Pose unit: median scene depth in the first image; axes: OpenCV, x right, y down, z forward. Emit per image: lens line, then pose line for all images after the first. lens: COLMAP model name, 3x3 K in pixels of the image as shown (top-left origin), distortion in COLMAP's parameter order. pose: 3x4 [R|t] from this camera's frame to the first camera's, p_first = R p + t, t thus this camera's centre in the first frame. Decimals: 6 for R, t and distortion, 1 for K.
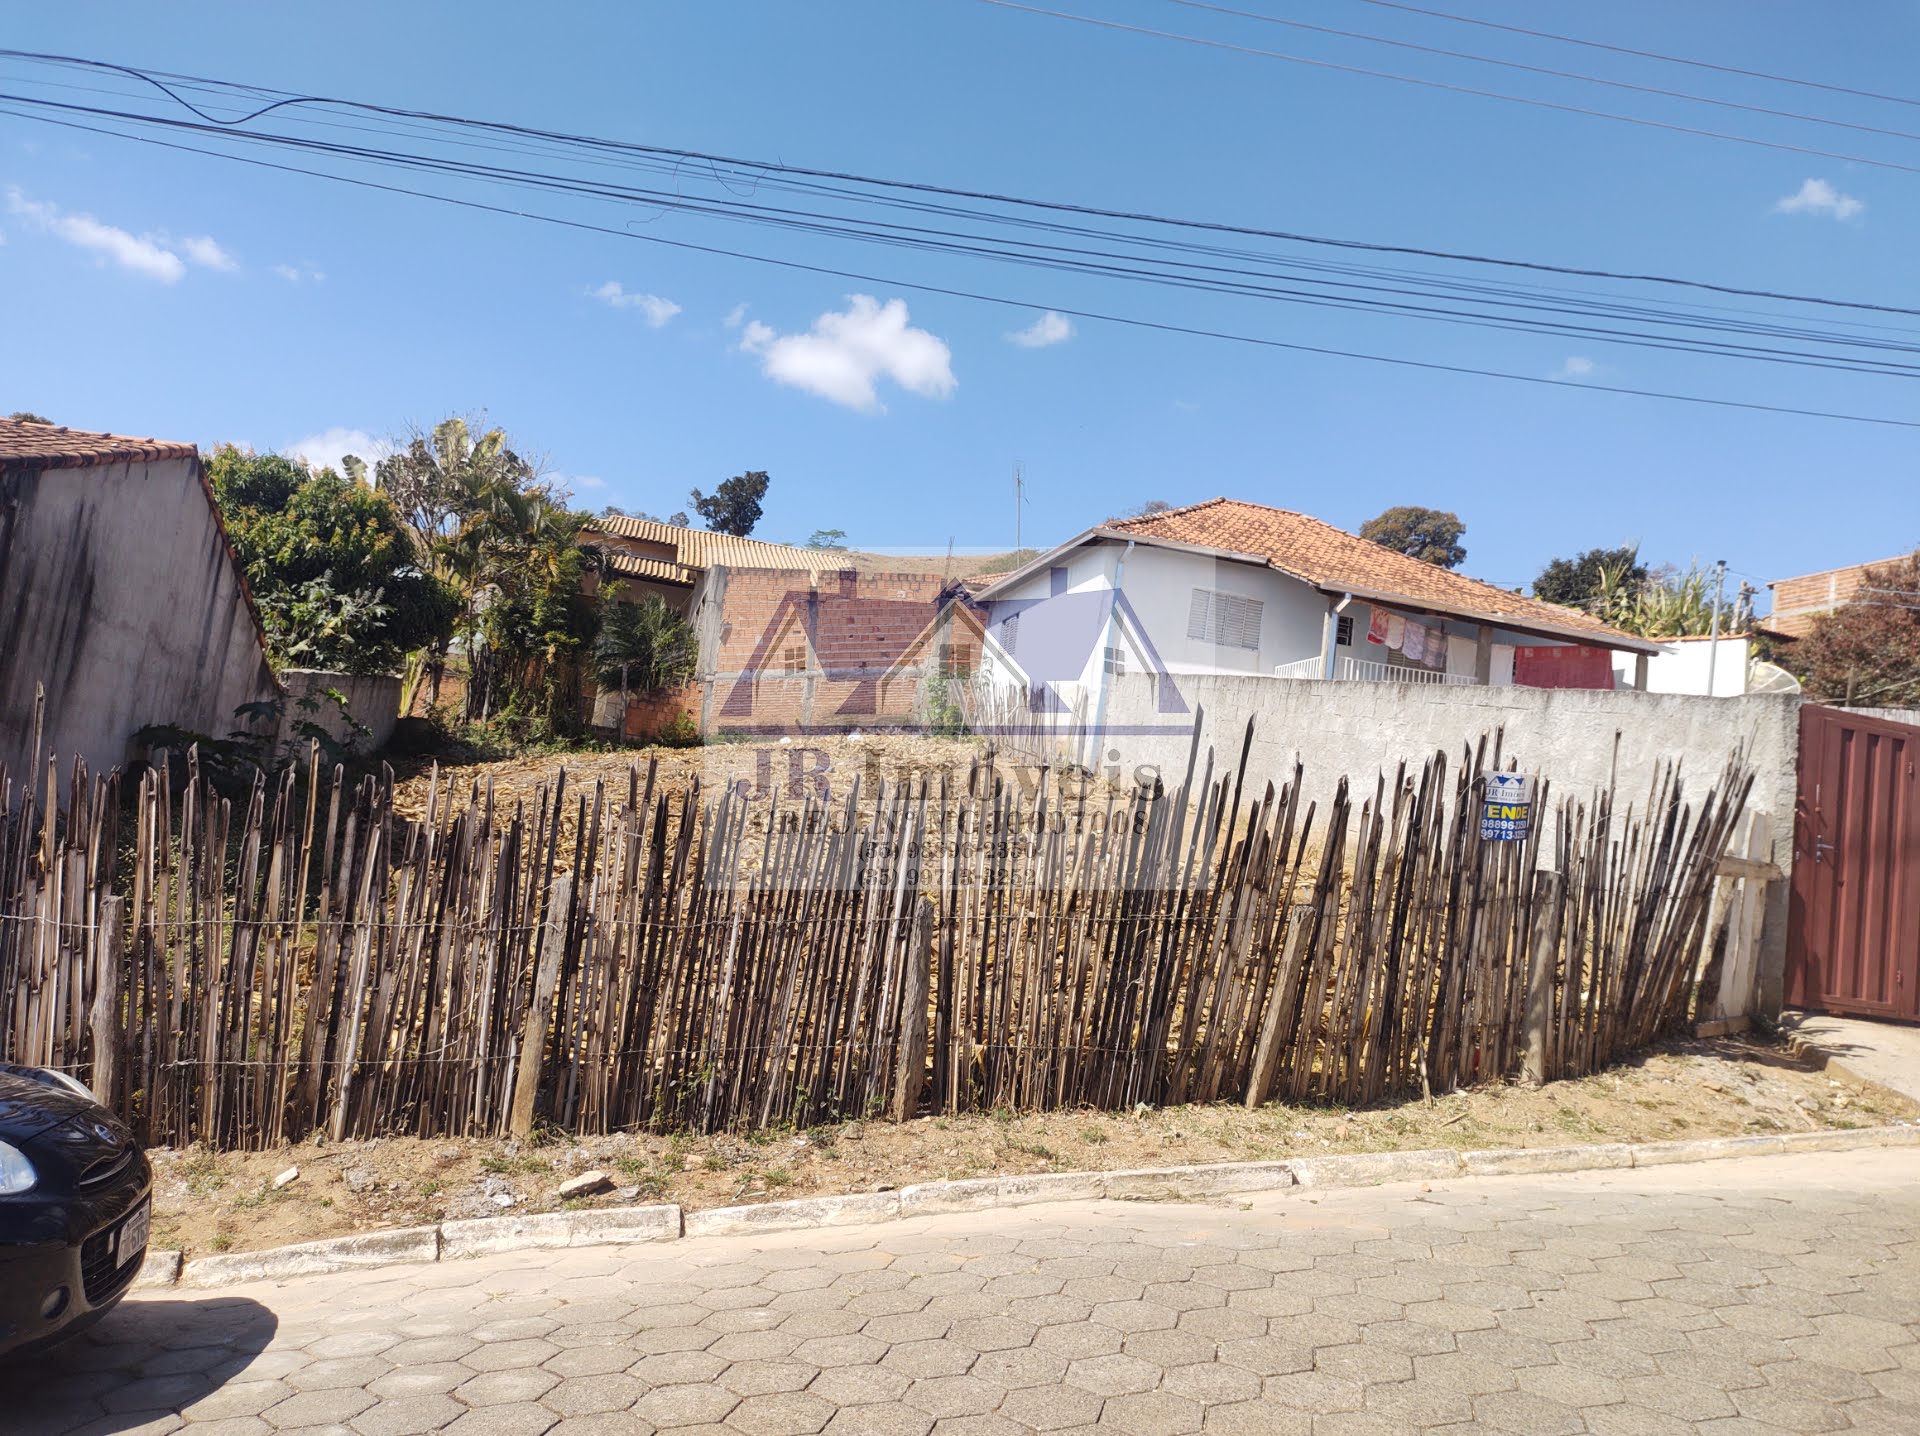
lens RADIAL K [[1403.2, 0, 959.3], [0, 1403.2, 722.9], [0, 0, 1]] dist [0.051552, -0.057464]
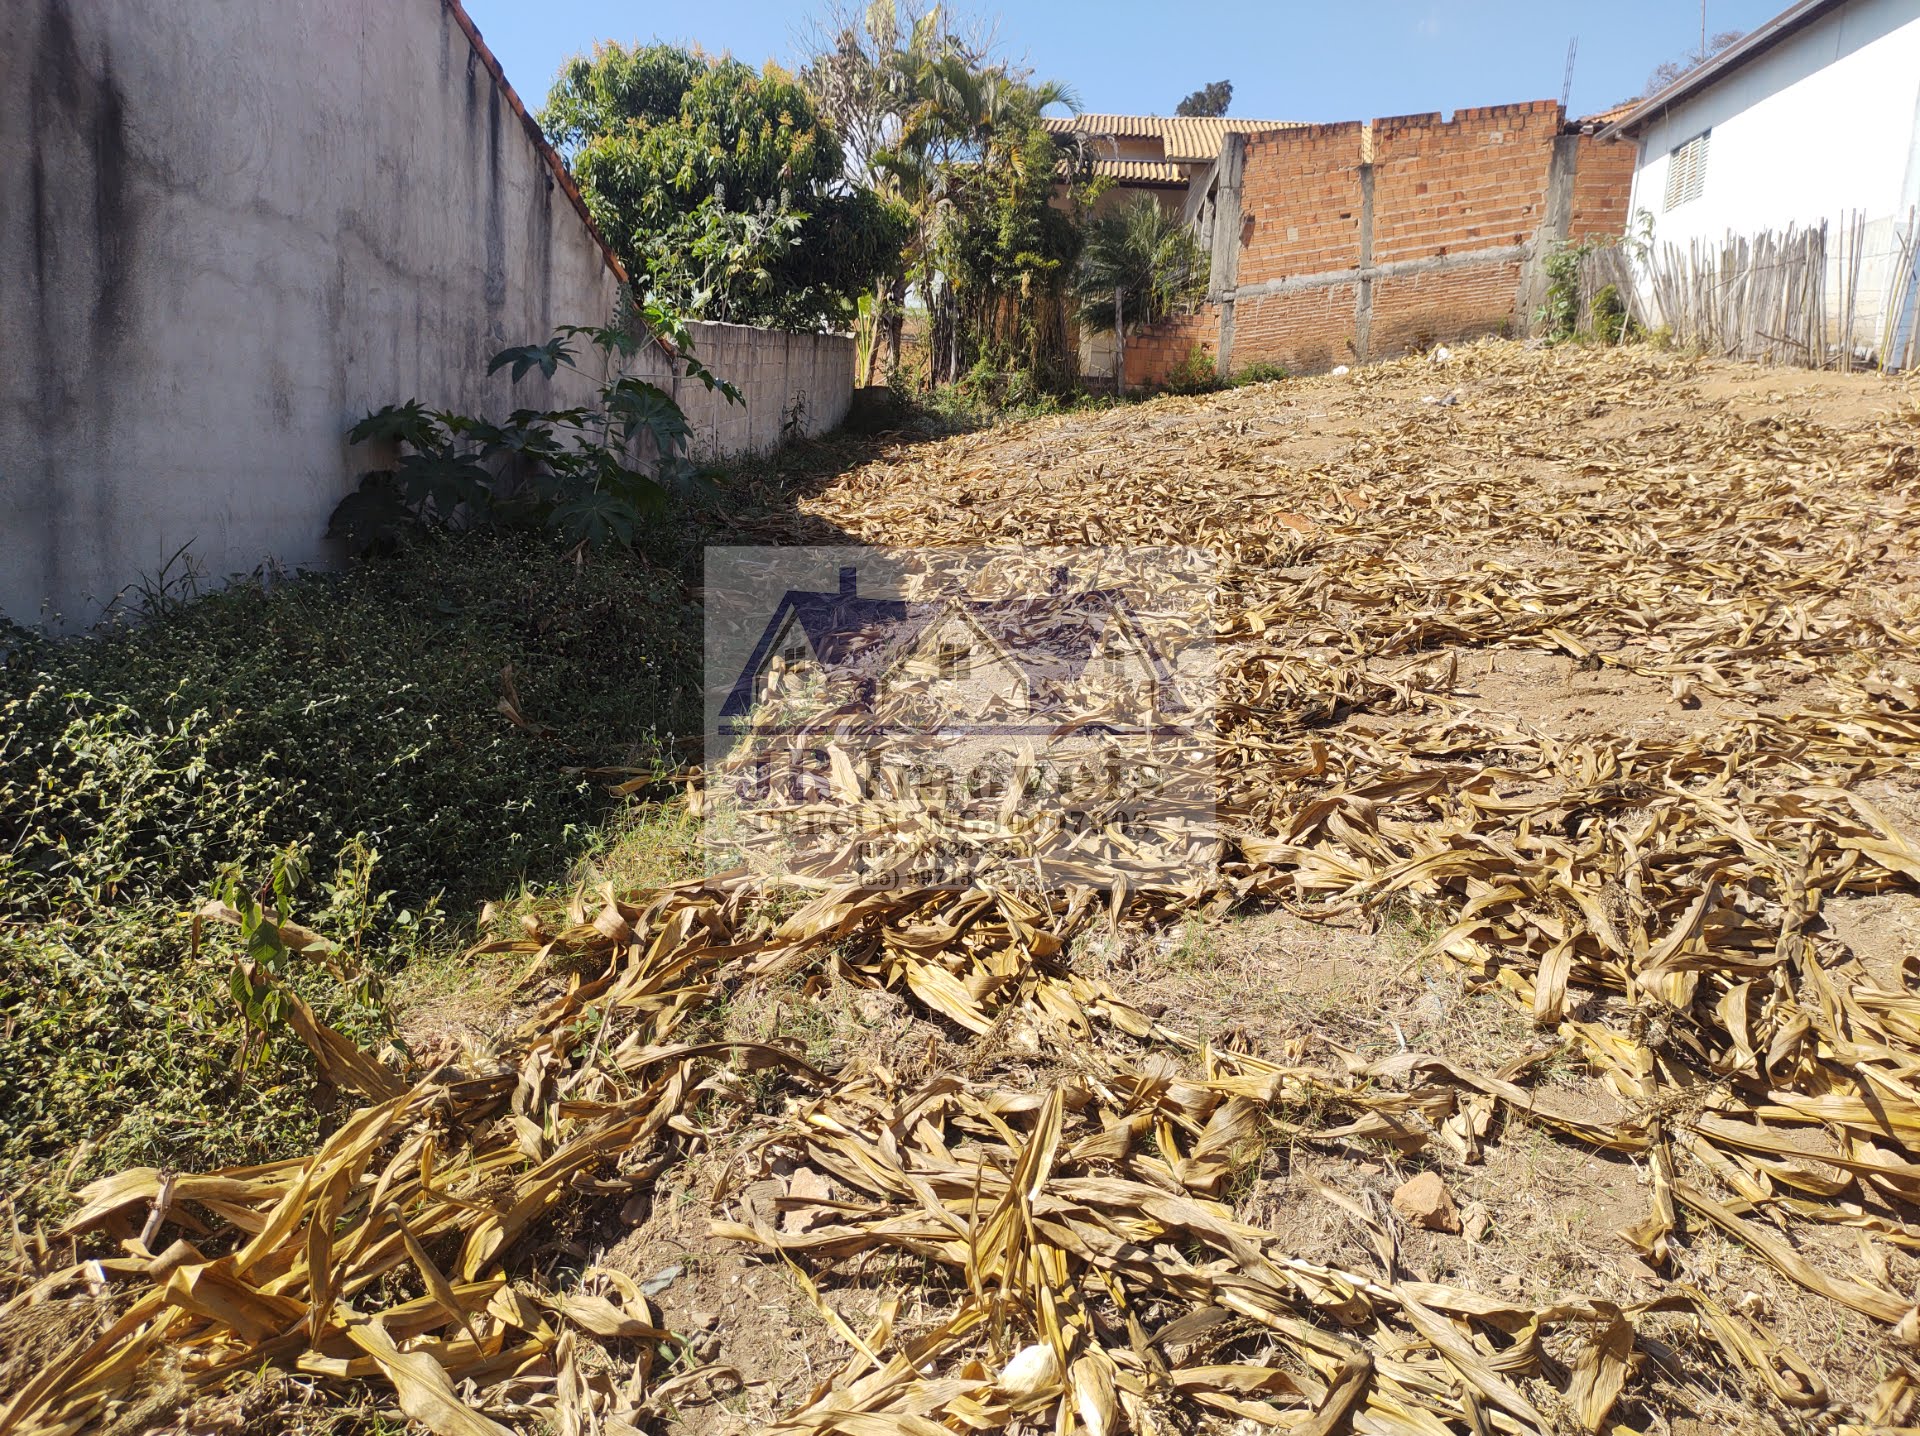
lens RADIAL K [[1403.2, 0, 972.2], [0, 1403.2, 737.6], [0, 0, 1]] dist [0.051552, -0.057464]
pose [[0.946293, -0.014050, -0.323005, -0.263501], [0.093925, 0.967914, 0.233067, 0.029919], [0.309367, -0.250888, 0.917250, 0.817020]]
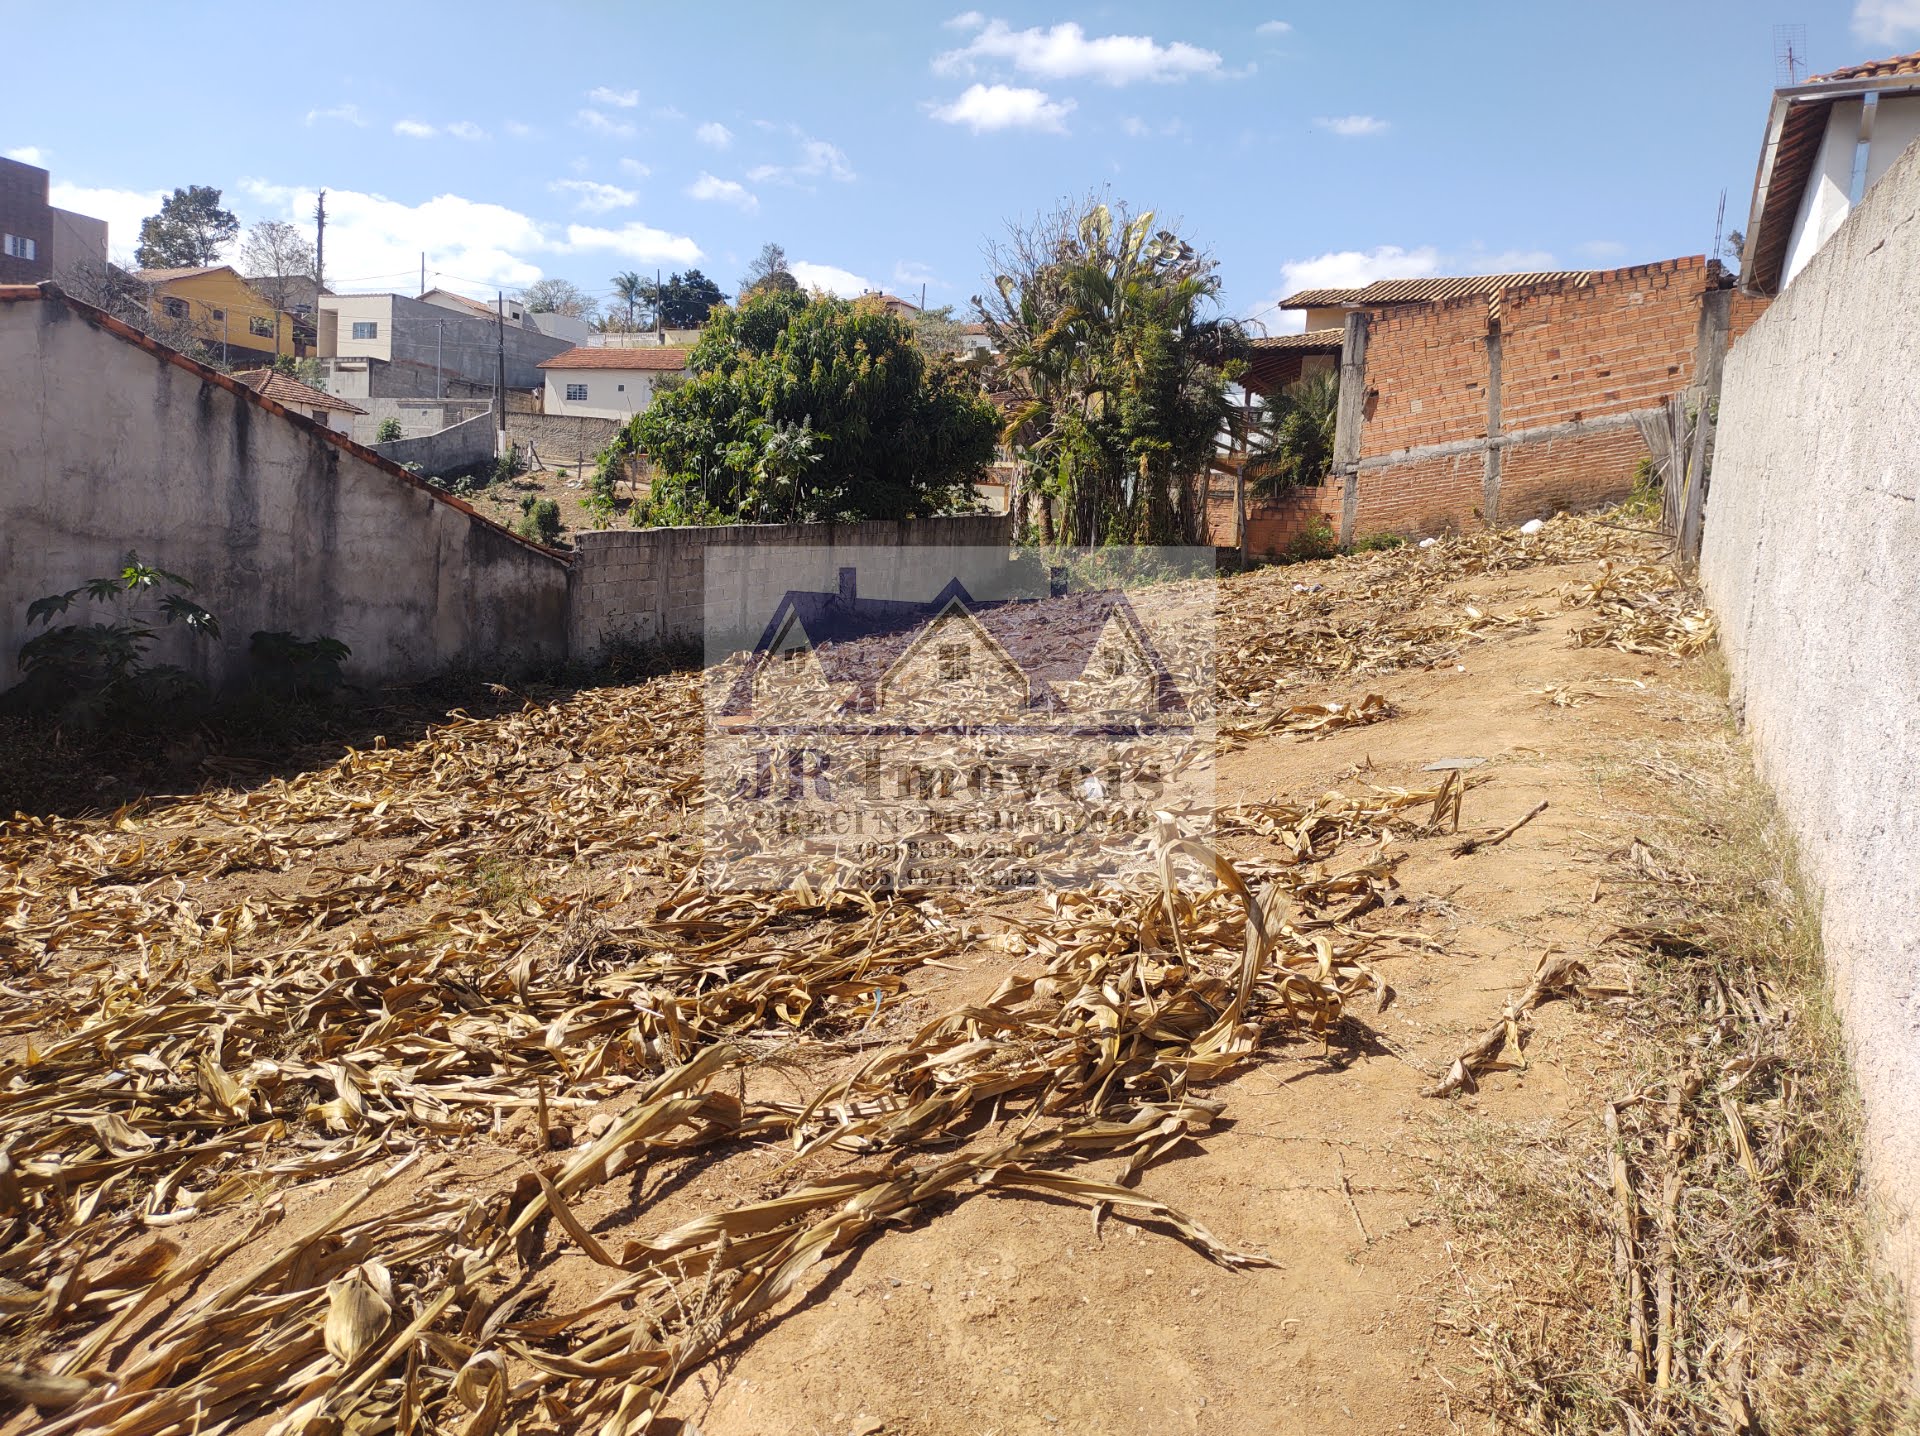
lens RADIAL K [[1403.2, 0, 958.8], [0, 1403.2, 714.1], [0, 0, 1]] dist [0.051552, -0.057464]
pose [[0.755150, -0.019809, -0.655253, 0.607774], [0.099729, 0.991381, 0.084962, 0.051574], [0.647922, -0.129507, 0.750617, 1.107392]]
